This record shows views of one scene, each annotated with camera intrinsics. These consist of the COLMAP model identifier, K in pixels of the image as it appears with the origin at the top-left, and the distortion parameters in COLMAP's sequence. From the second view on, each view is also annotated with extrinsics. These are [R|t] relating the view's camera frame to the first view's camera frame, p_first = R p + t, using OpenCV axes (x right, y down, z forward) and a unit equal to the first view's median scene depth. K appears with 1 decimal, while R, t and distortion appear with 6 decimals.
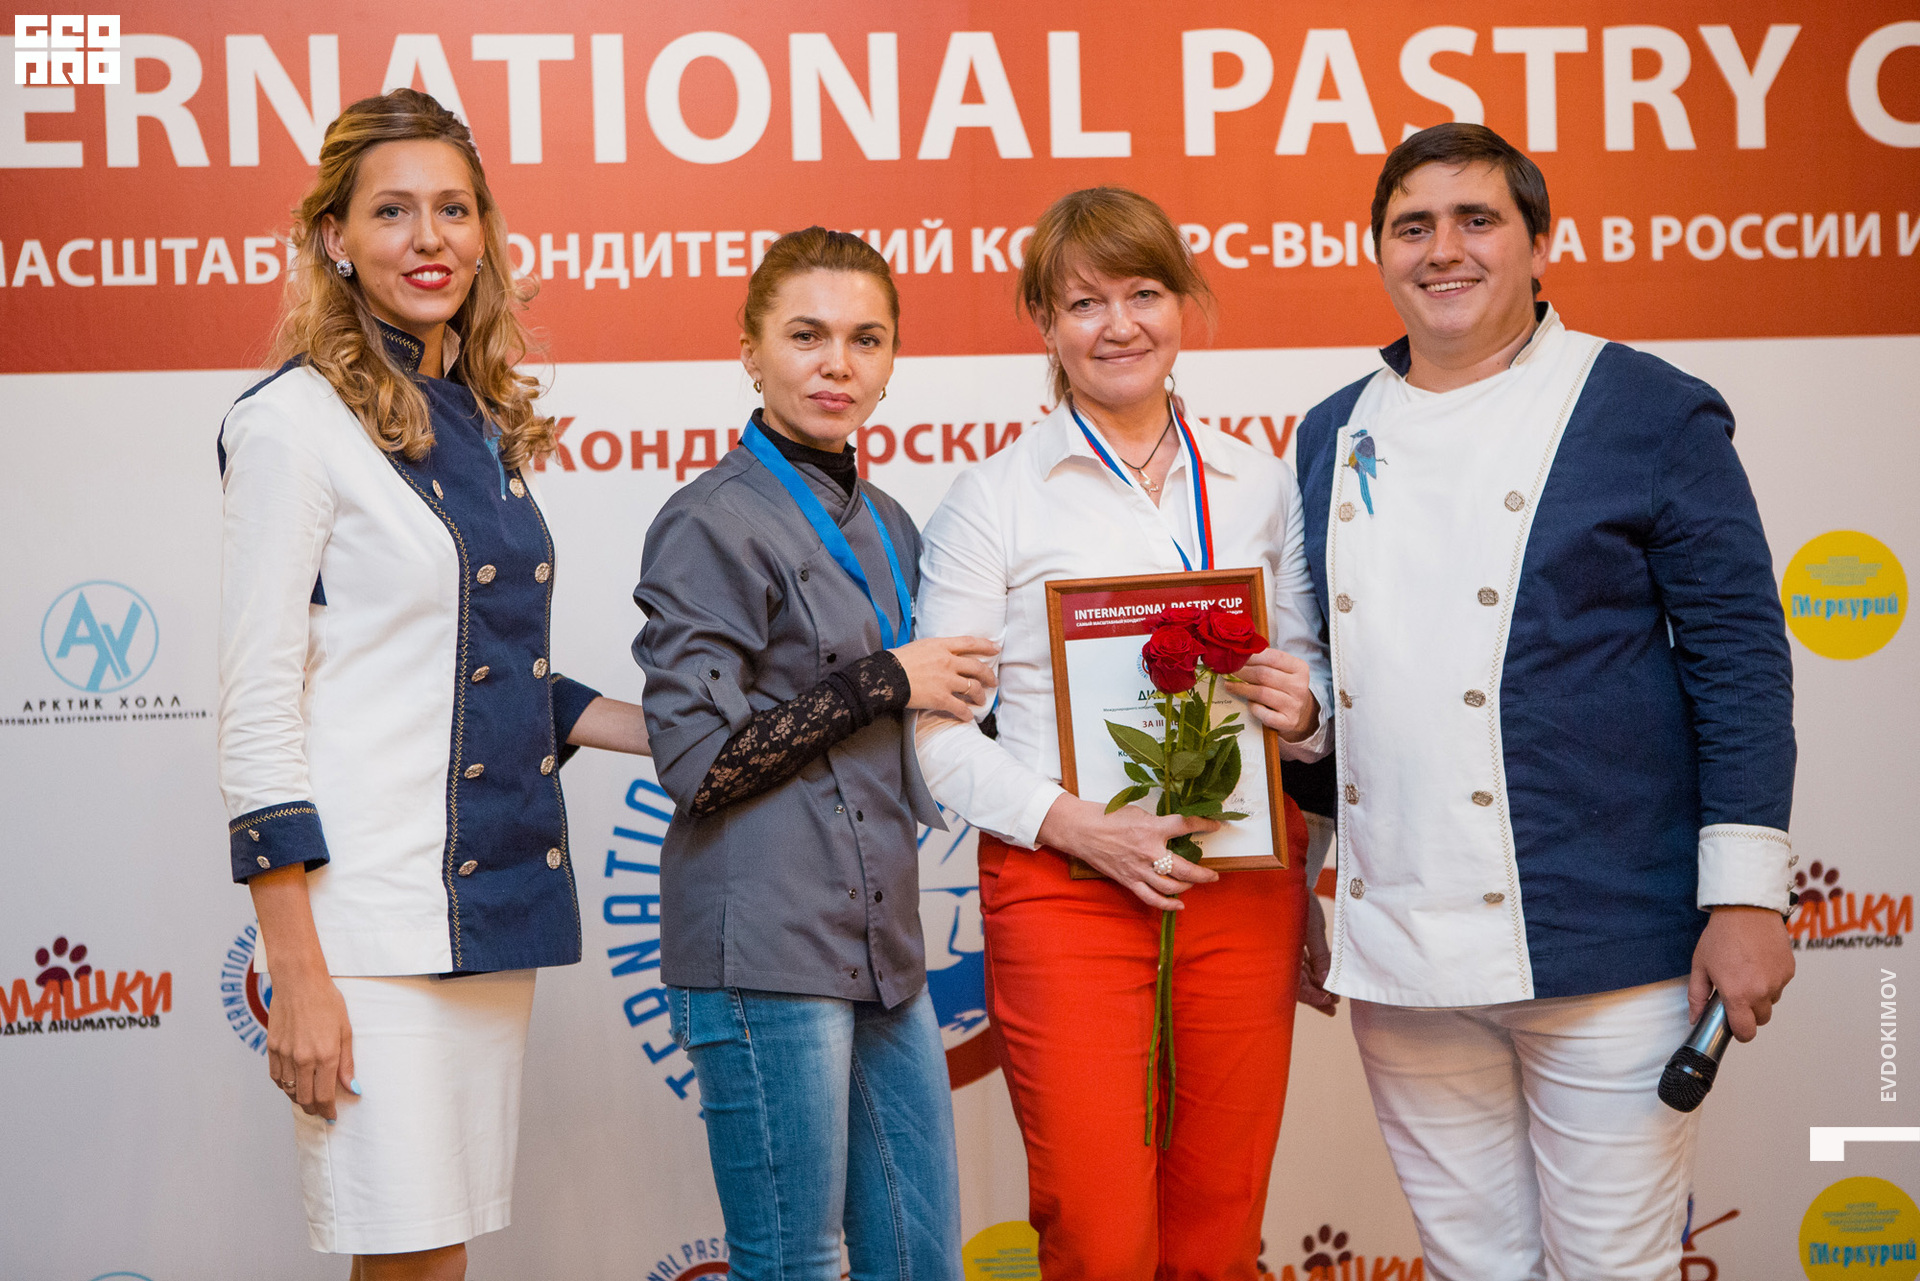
lens RADIAL K [[3224.3, 0, 924.3], [0, 3224.3, 556.1], [0, 0, 1]] dist [0.062529, 0.000000]
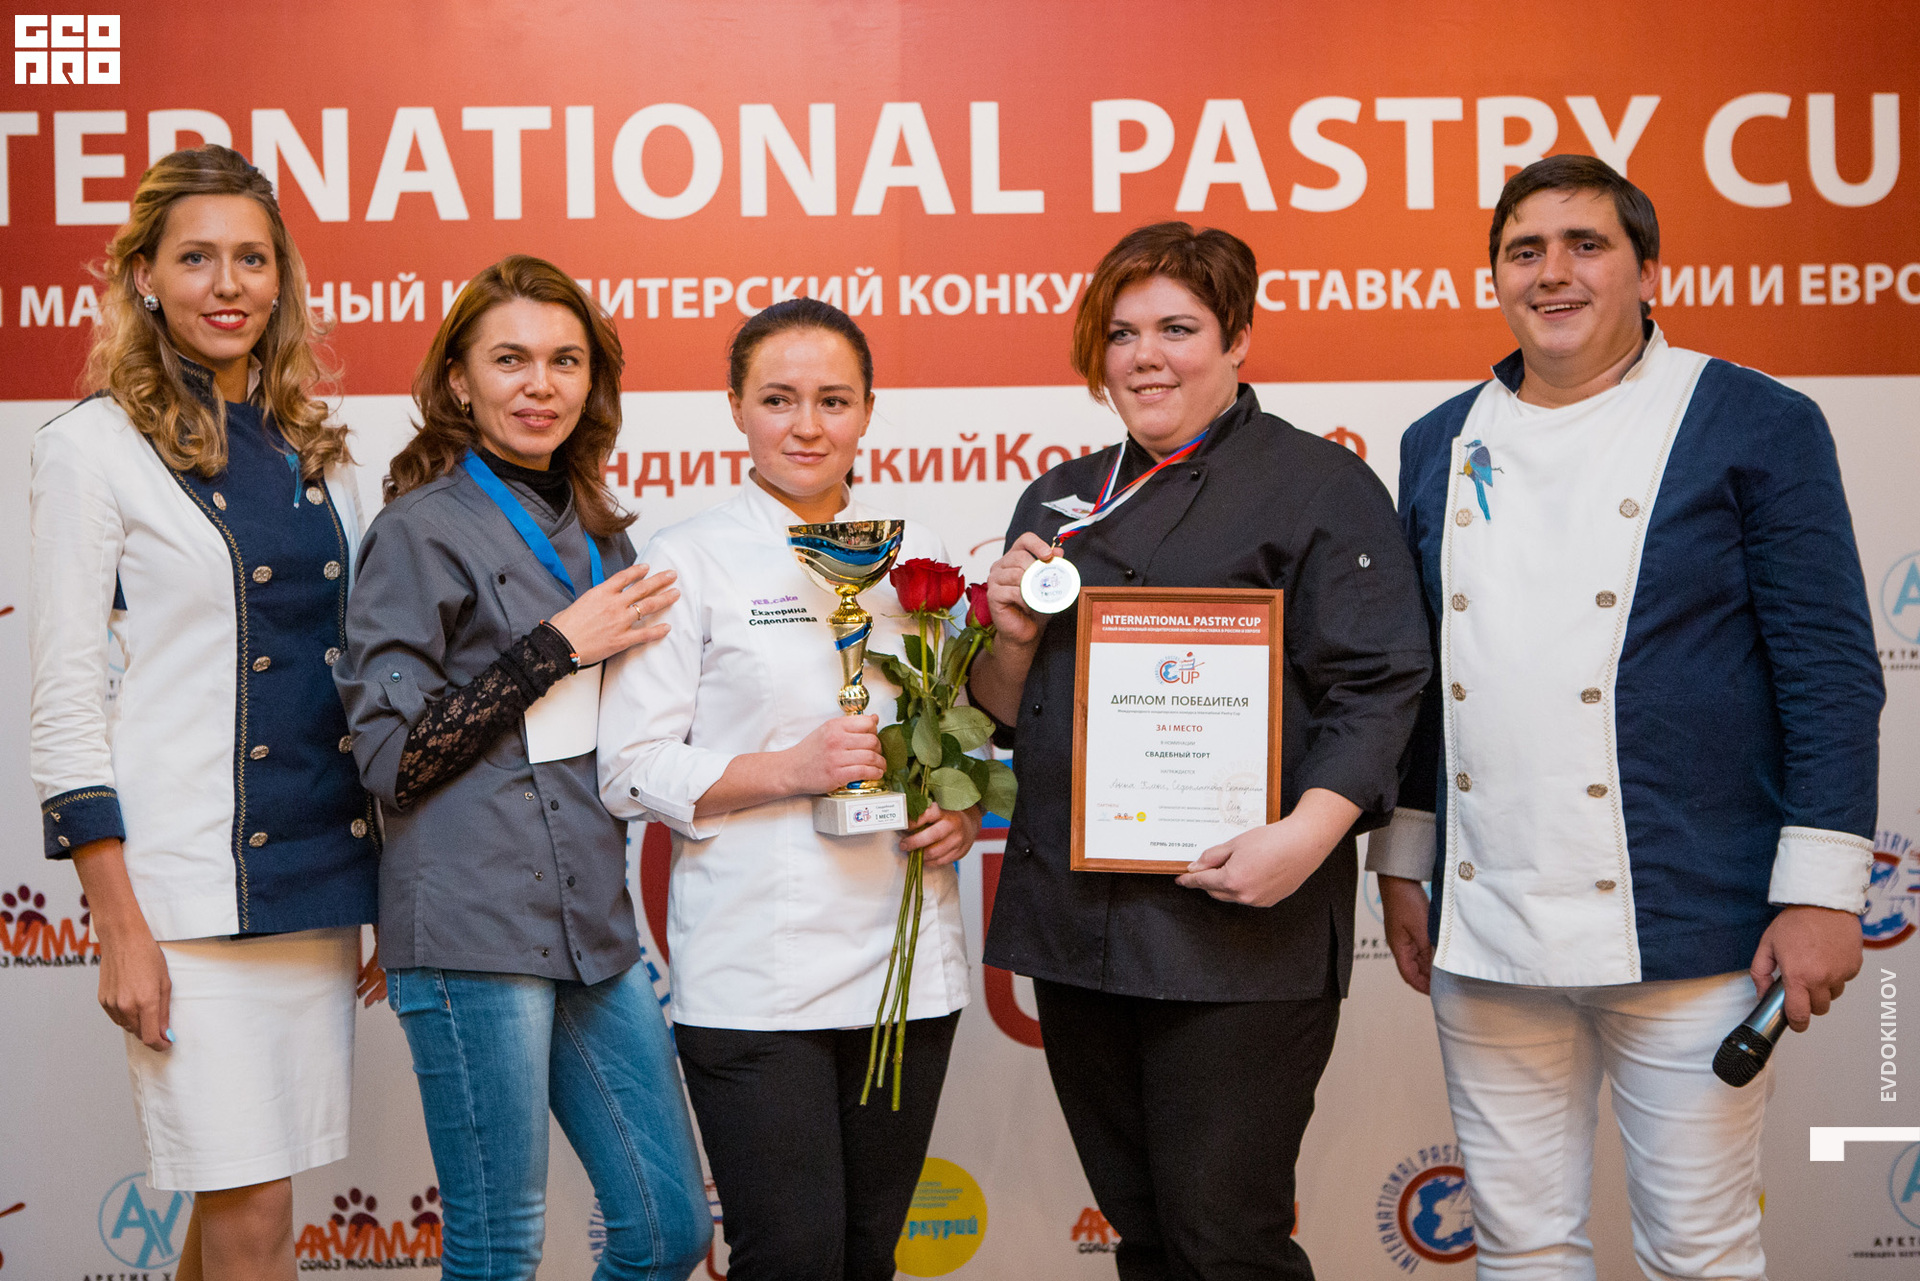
lens RADIAL K [[2679.3, 0, 946.0], [0, 2679.3, 519.9], [0, 0, 1]] dist [-0.011175, 0.000000]
pose [[0.994386, 0.011797, -0.105158, 0.130233], [-0.013037, 0.999853, -0.011114, -0.006098], [0.105012, 0.012422, 0.994393, 0.071200]]
